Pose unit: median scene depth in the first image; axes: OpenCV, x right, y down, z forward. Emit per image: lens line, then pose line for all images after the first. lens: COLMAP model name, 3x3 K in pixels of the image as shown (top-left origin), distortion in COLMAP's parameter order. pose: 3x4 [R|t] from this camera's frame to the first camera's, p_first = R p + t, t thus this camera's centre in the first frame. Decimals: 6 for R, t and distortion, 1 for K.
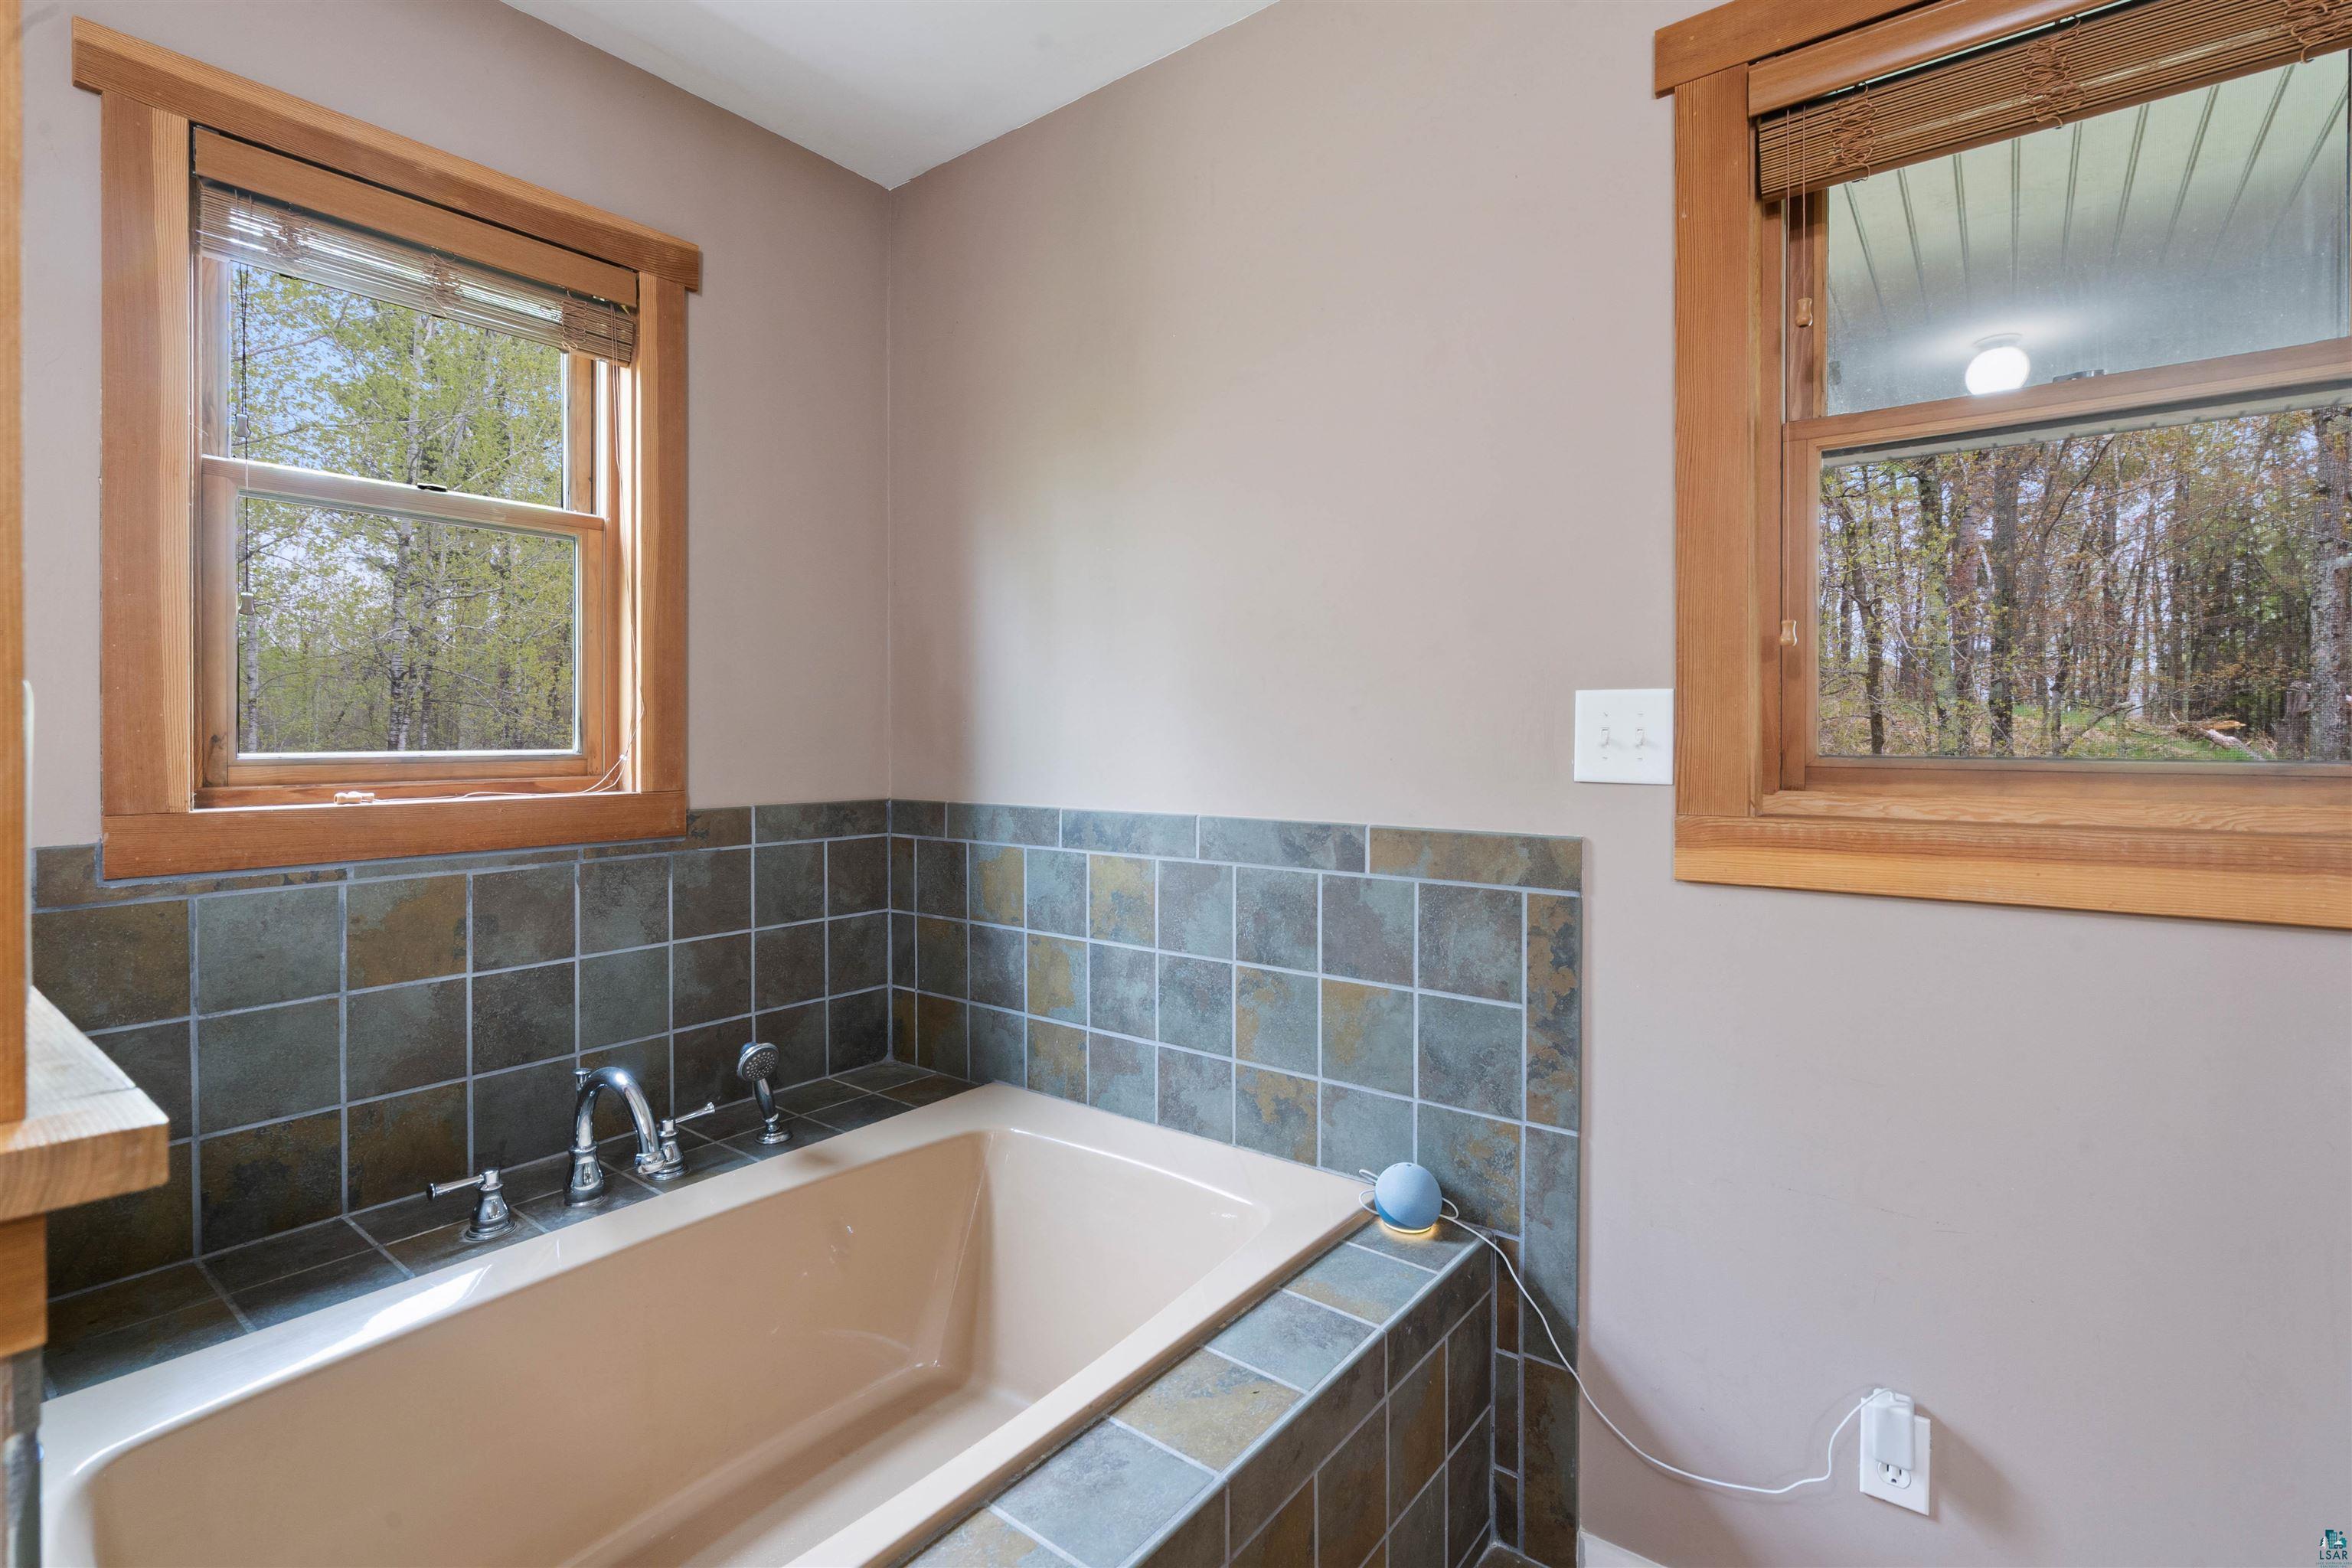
lens RADIAL K [[1086.8, 0, 1175.8], [0, 1086.8, 740.0], [0, 0, 1]] dist [-0.002741, 0.001239]
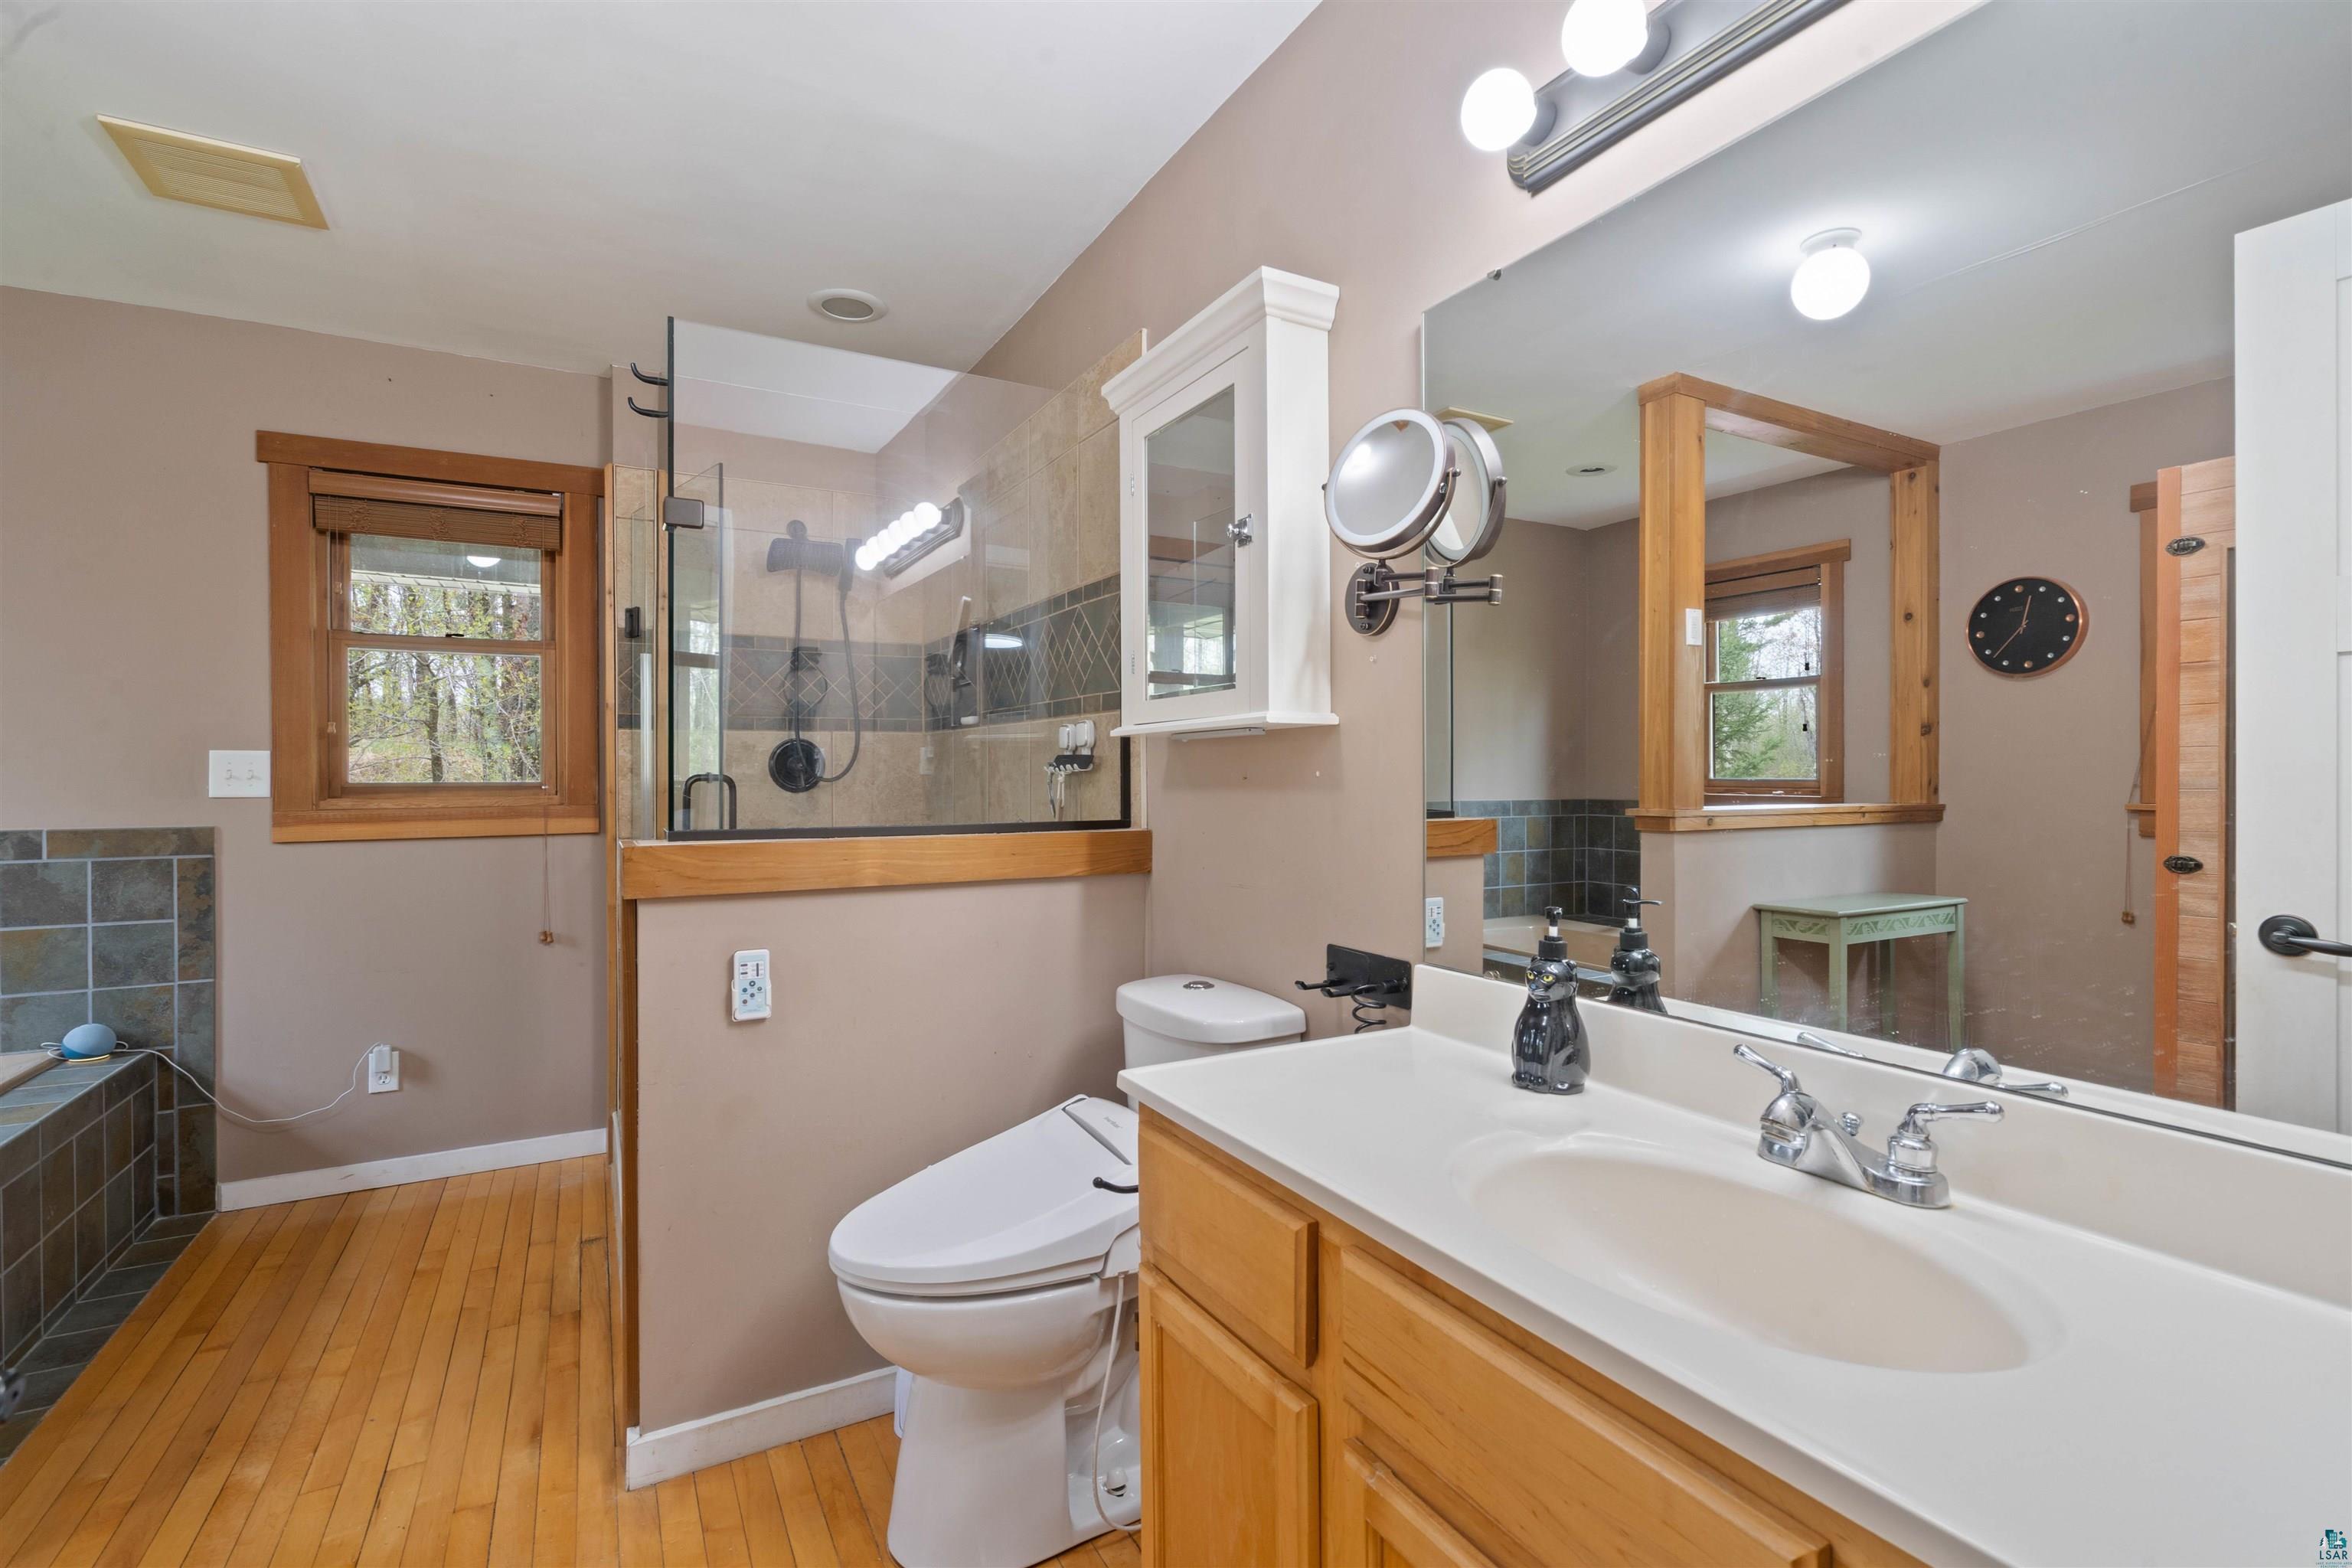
lens RADIAL K [[1063.7, 0, 1173.4], [0, 1063.7, 776.4], [0, 0, 1]] dist [-0.001918, -0.000259]
pose [[0.392189, -0.005980, 0.919865, -0.675744], [0.007351, 0.999967, 0.003366, 0.006707], [-0.919855, 0.005442, 0.392221, -1.276395]]
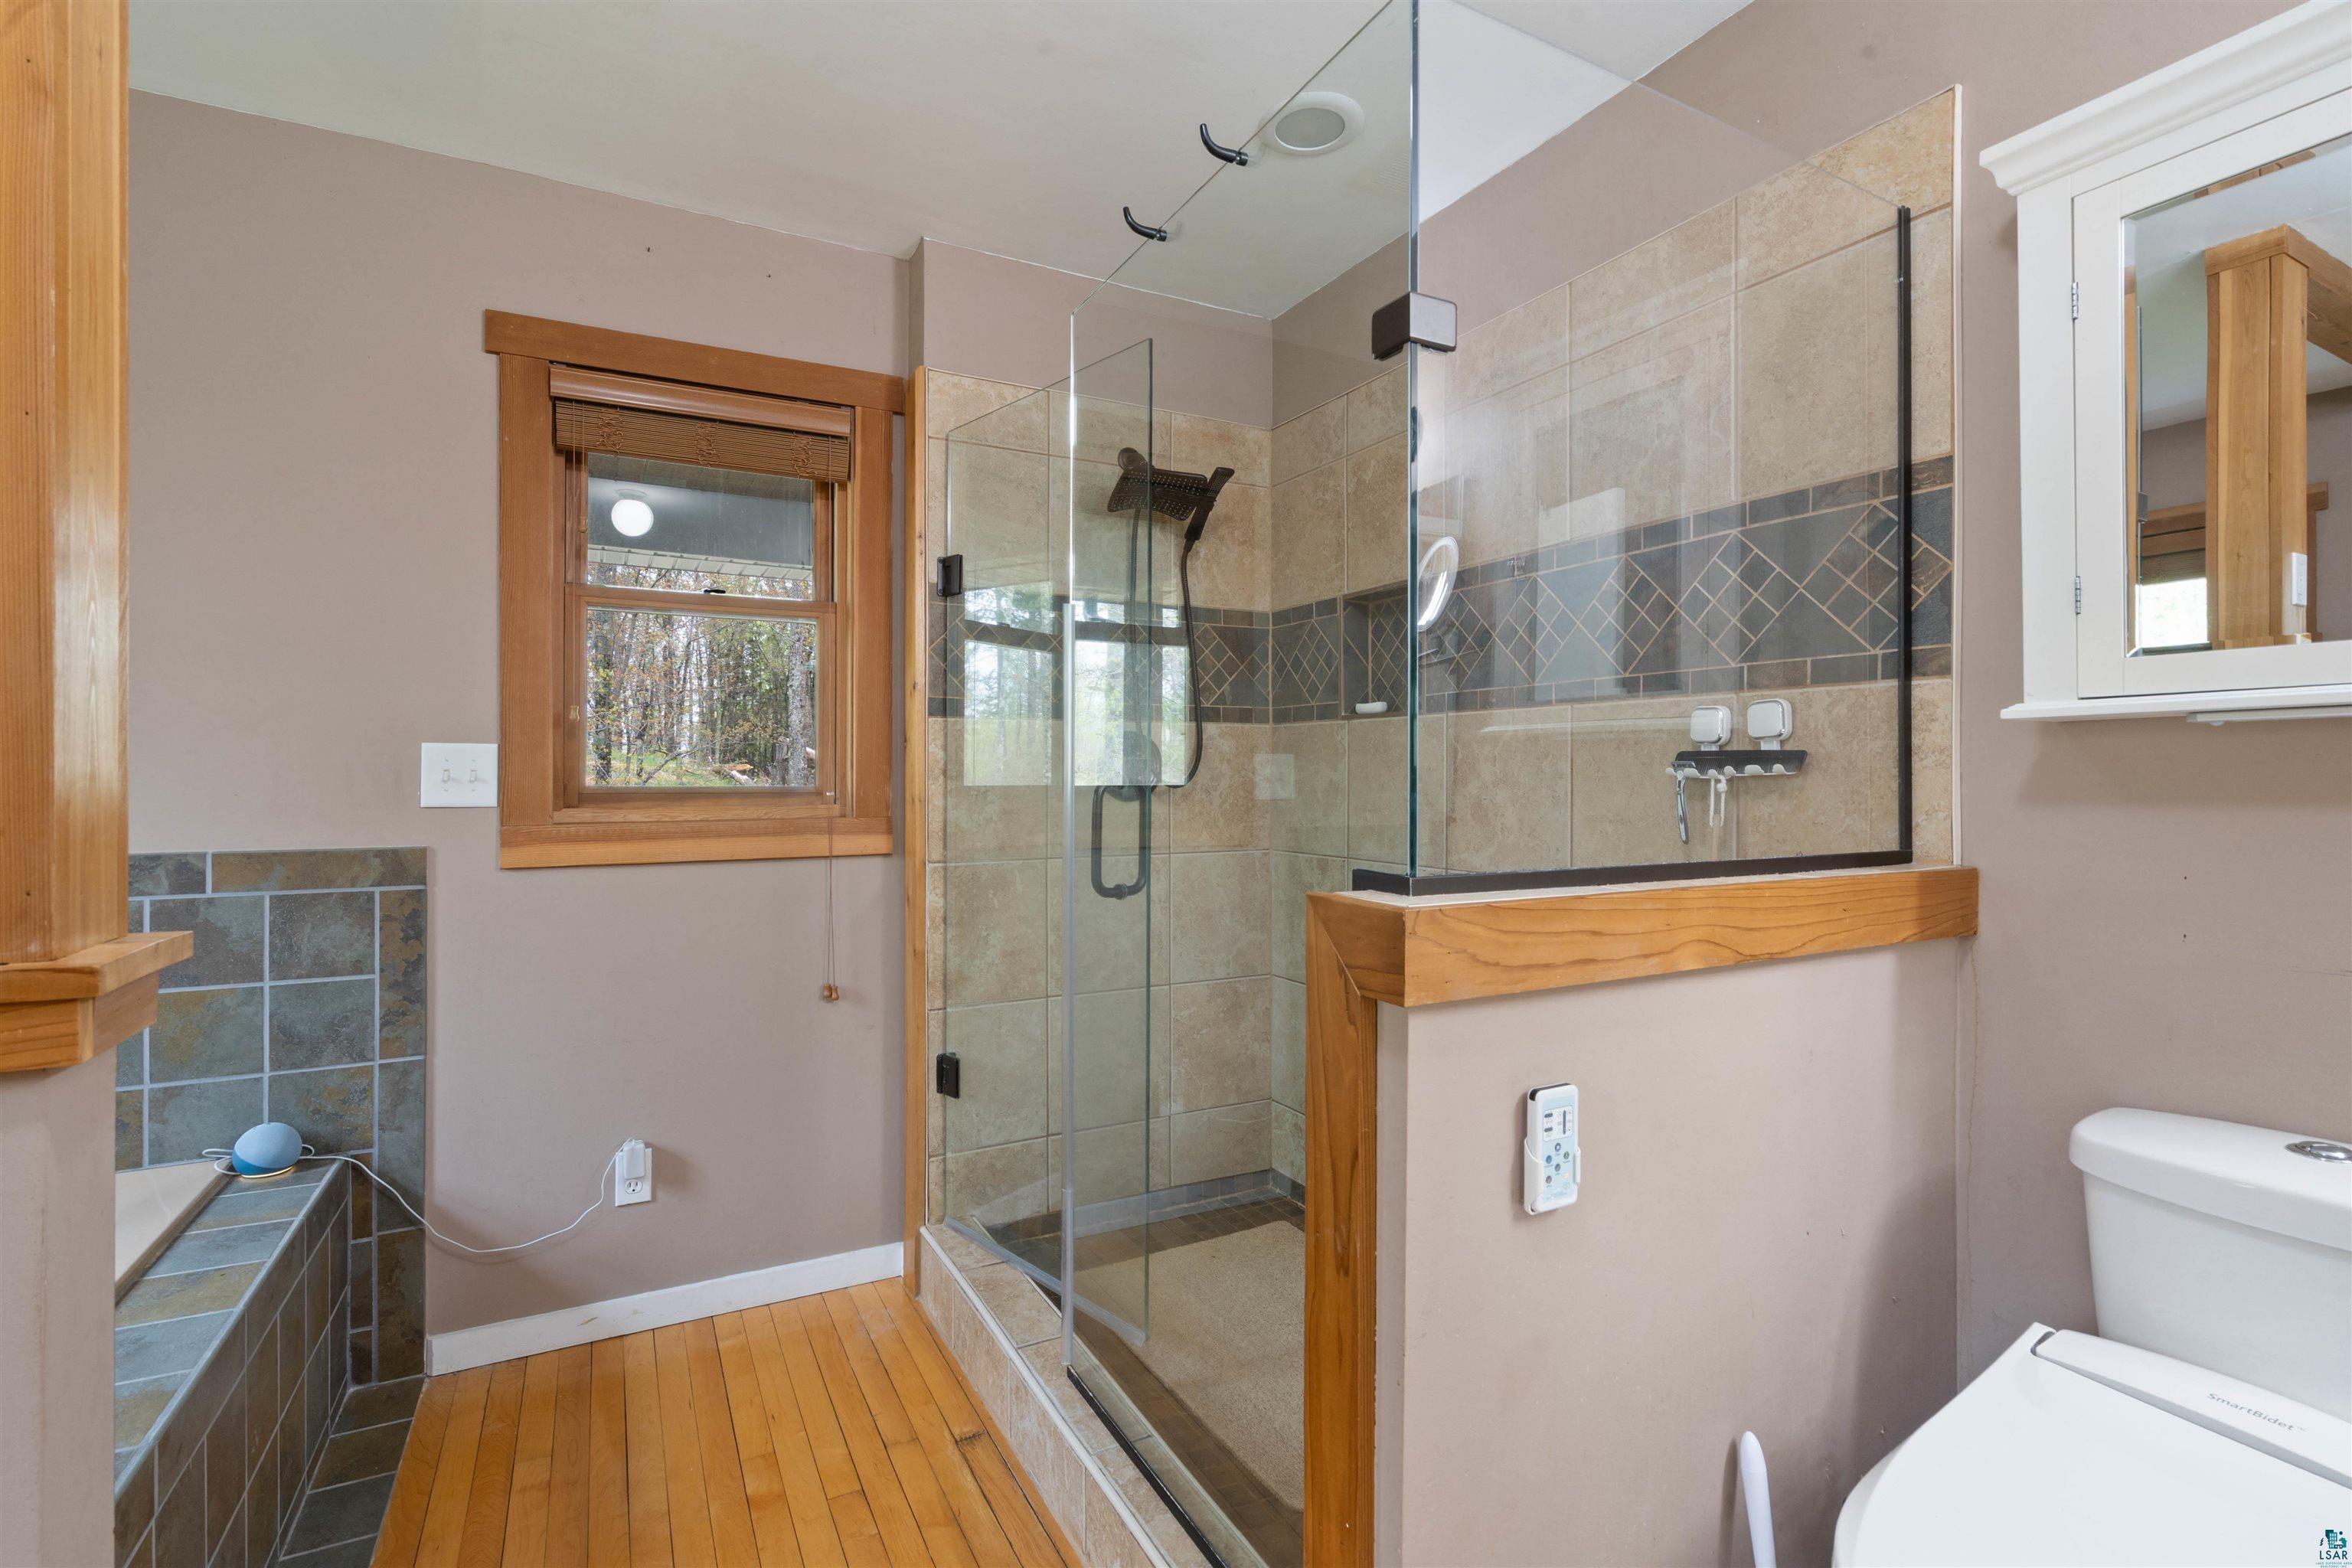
lens RADIAL K [[1081.5, 0, 1172.0], [0, 1081.5, 770.6], [0, 0, 1]] dist [-0.002895, 0.000165]
pose [[0.408846, 0.003502, 0.912597, -0.499616], [0.004259, 0.999974, -0.005745, 0.002828], [-0.912594, 0.006236, 0.408820, -0.449999]]
